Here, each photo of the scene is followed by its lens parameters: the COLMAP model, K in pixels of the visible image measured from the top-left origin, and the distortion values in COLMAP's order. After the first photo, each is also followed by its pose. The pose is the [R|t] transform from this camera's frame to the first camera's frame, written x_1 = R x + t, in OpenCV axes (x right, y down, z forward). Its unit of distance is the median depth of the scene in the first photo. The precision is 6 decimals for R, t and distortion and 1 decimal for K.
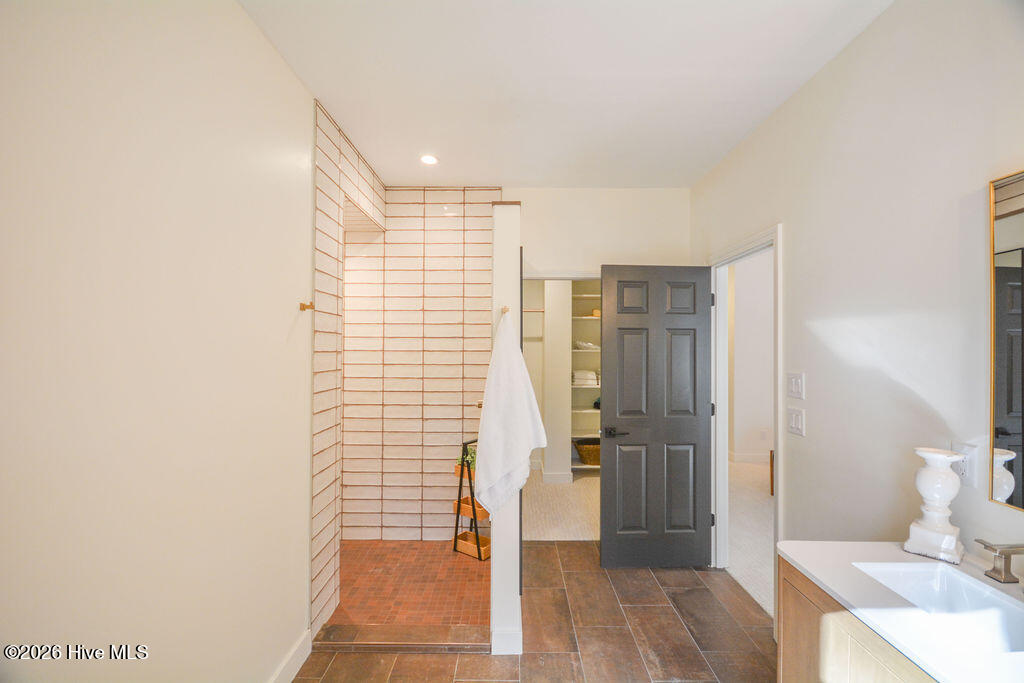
lens RADIAL K [[498.0, 0, 522.5], [0, 498.0, 340.4], [0, 0, 1]] dist [-0.014236, 0.000168]
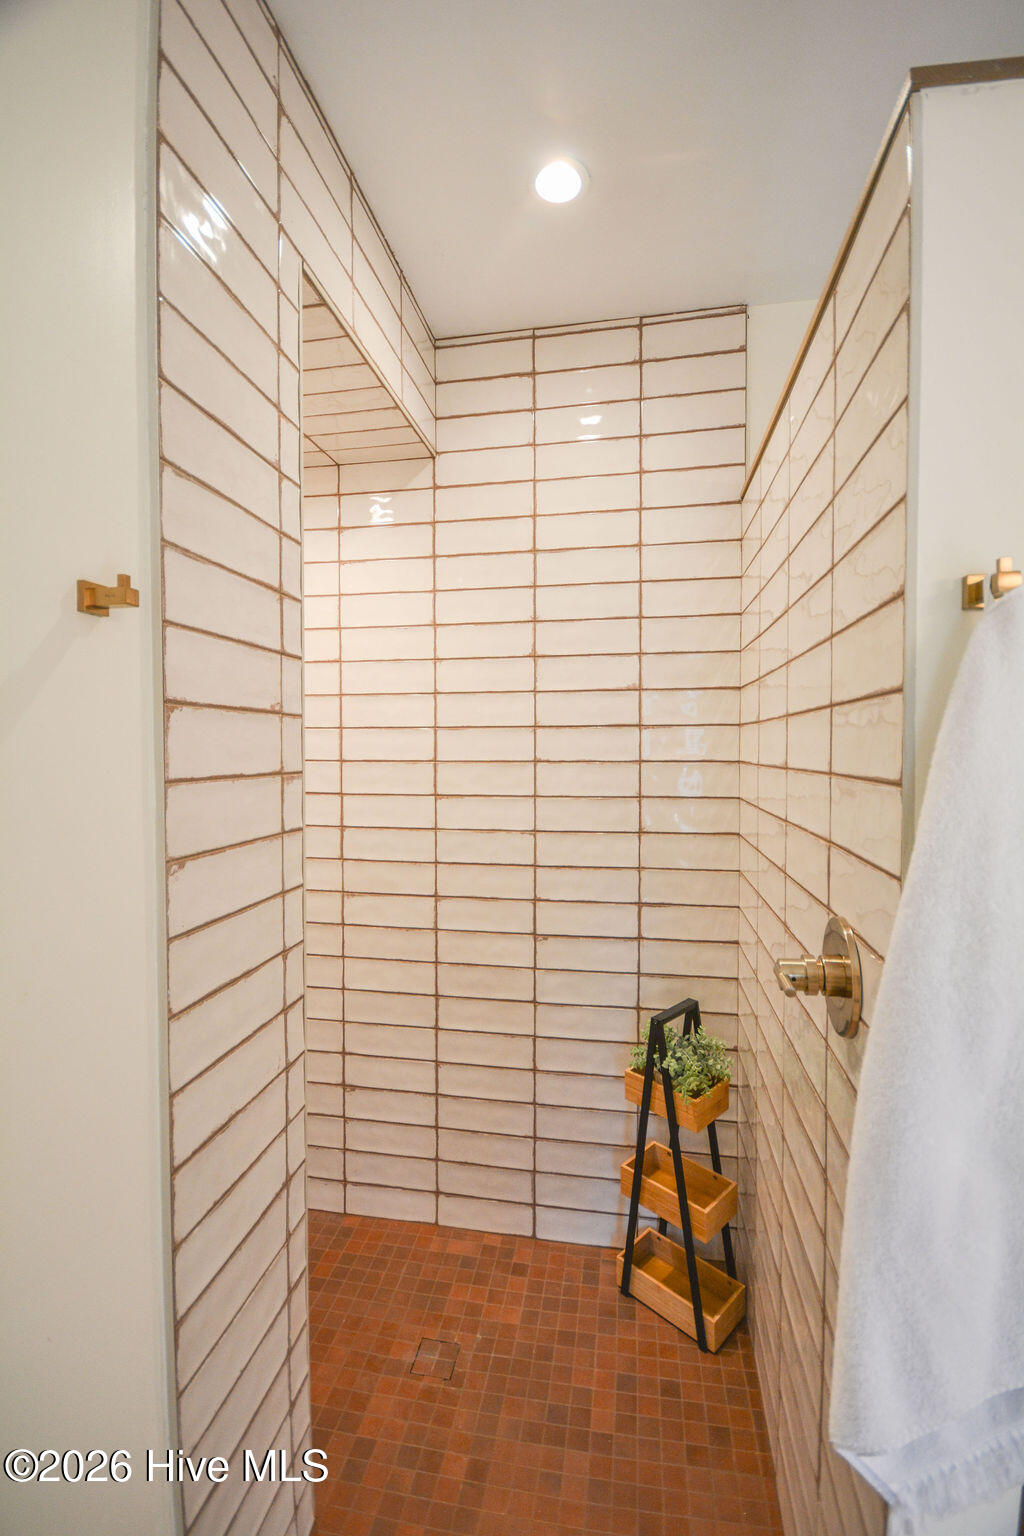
lens RADIAL K [[682.5, 0, 505.9], [0, 682.5, 765.0], [0, 0, 1]] dist [-0.000936, -0.000638]
pose [[0.983530, -0.001483, -0.180738, -0.125923], [0.009657, 0.998969, 0.044357, -0.000008], [0.180486, -0.045372, 0.982531, 0.475372]]
